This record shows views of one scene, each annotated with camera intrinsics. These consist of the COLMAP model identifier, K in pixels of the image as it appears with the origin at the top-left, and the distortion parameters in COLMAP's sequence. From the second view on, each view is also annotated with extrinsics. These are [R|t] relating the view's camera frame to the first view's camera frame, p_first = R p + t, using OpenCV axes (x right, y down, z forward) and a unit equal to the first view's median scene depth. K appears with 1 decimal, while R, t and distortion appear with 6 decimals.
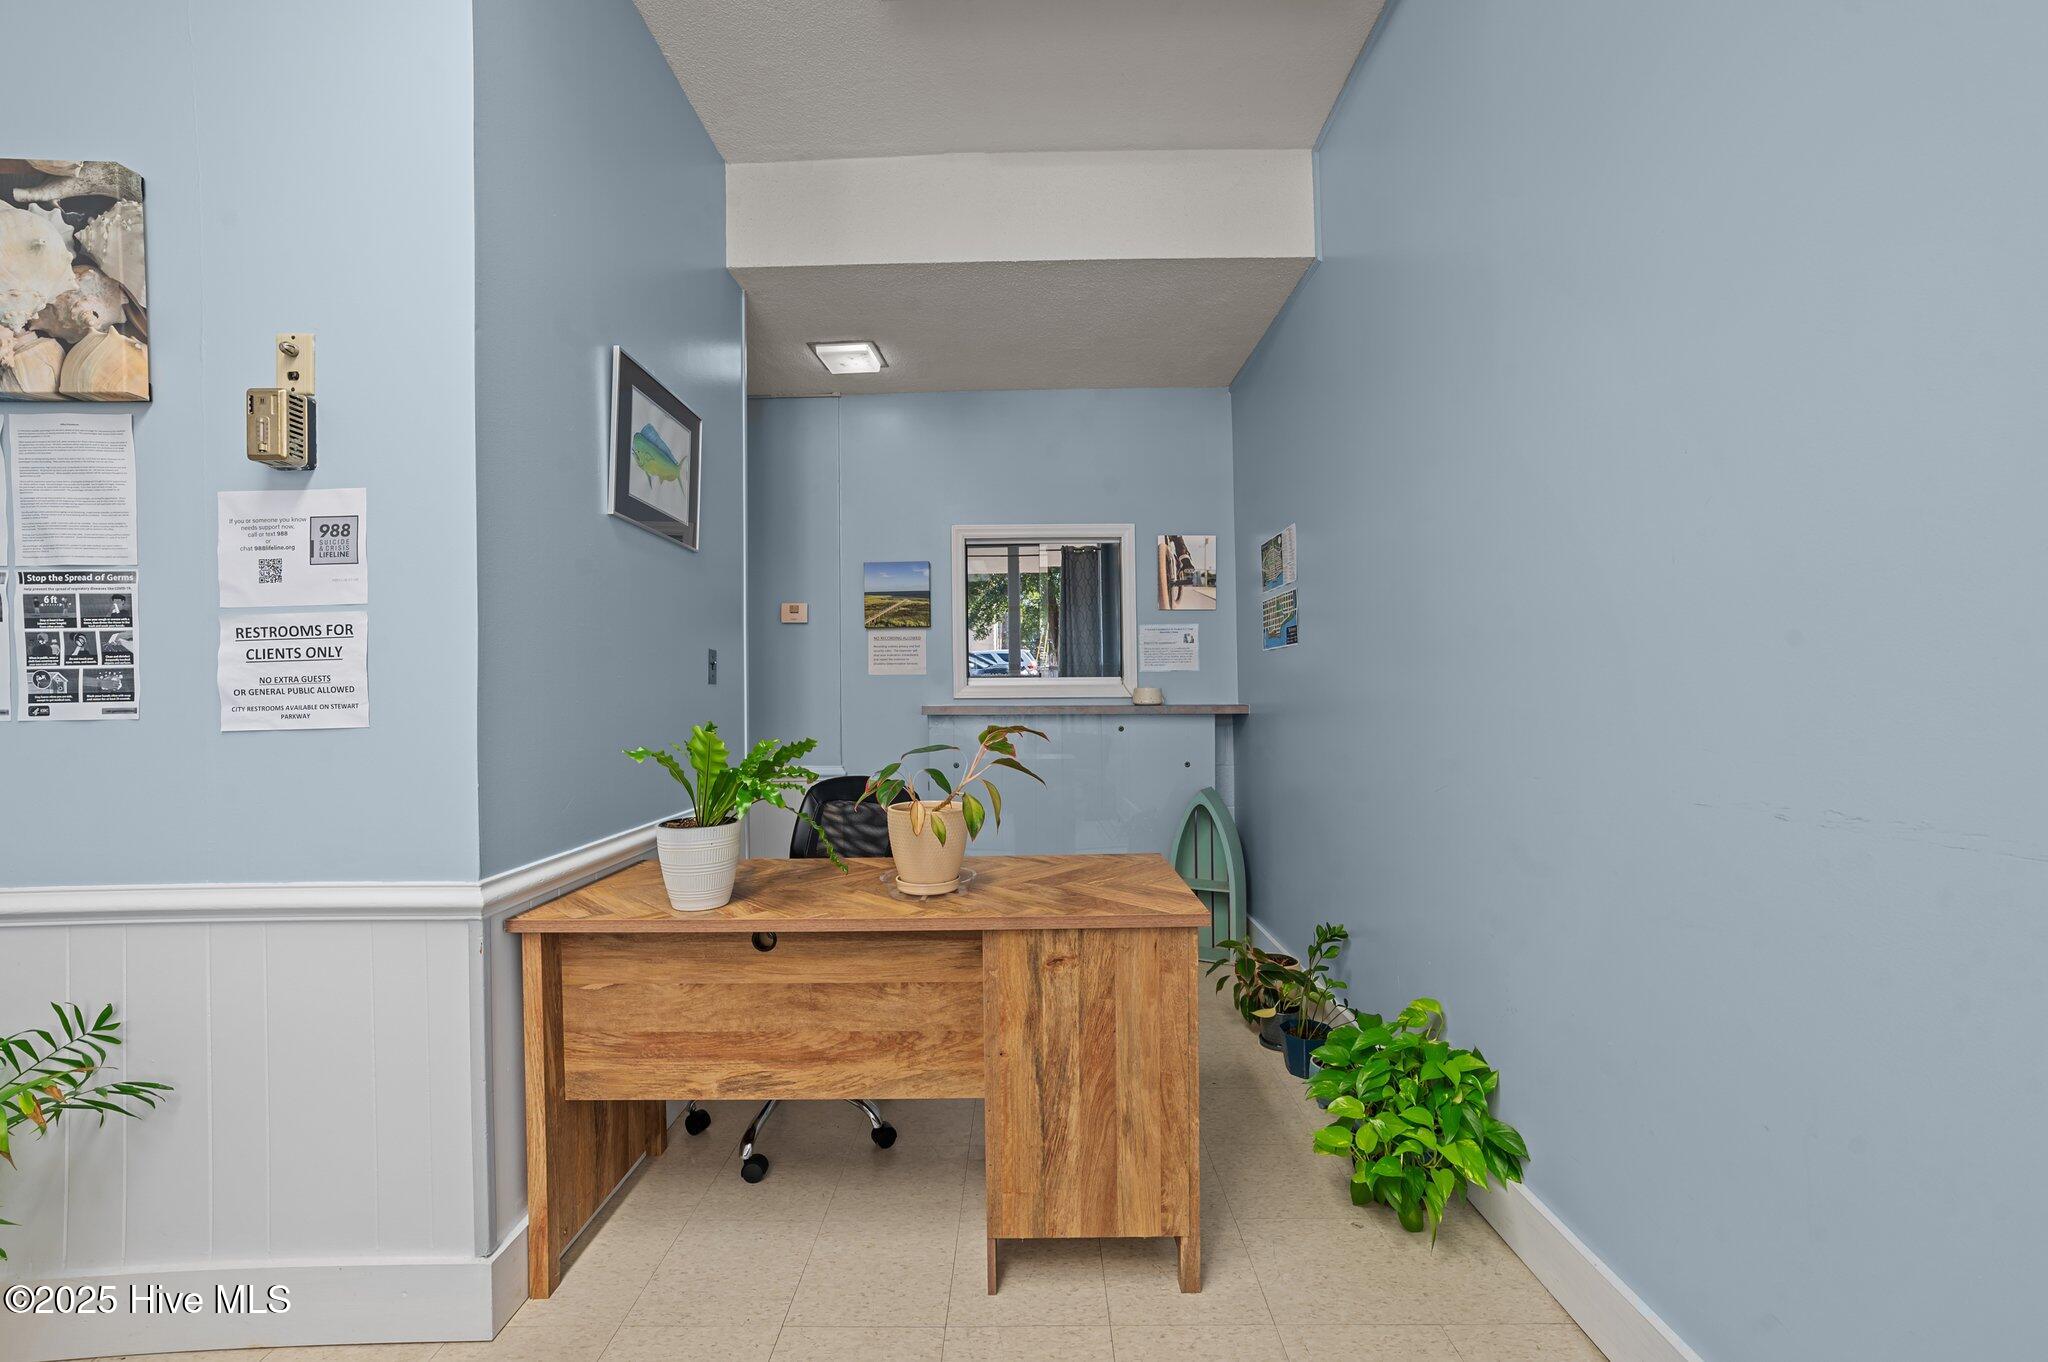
lens RADIAL K [[817.1, 0, 1020.2], [0, 817.1, 694.0], [0, 0, 1]] dist [-0.048930, 0.023293]
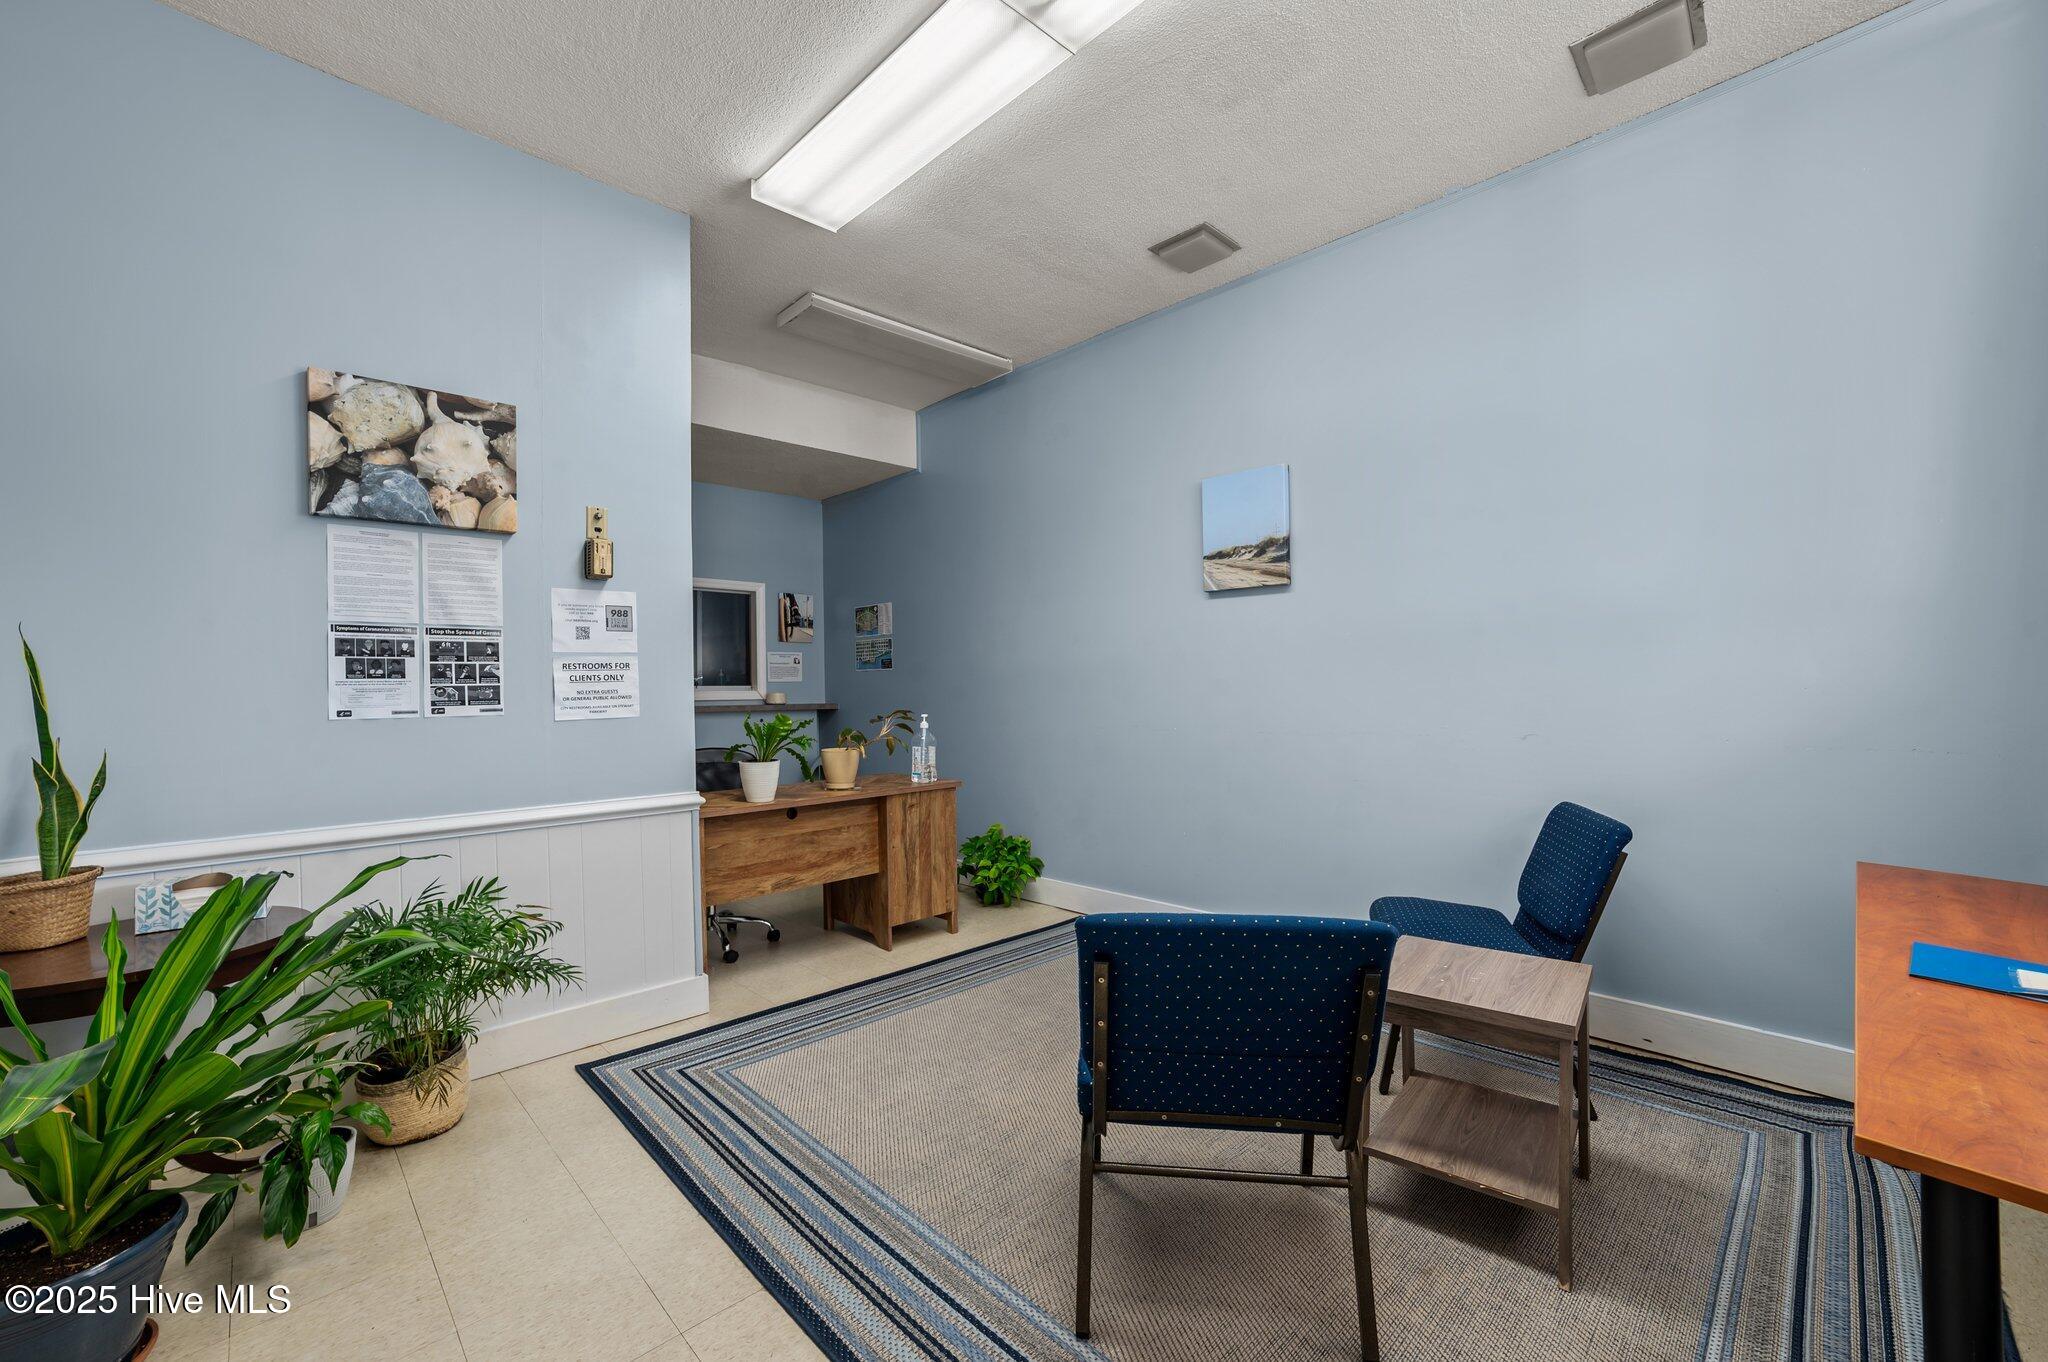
lens RADIAL K [[817.1, 0, 1020.2], [0, 817.1, 694.0], [0, 0, 1]] dist [-0.048930, 0.023293]
pose [[0.712313, -0.002708, 0.701857, -1.532500], [0.004554, 0.999989, -0.000764, -0.007353], [-0.701847, 0.003741, 0.712317, -1.042580]]
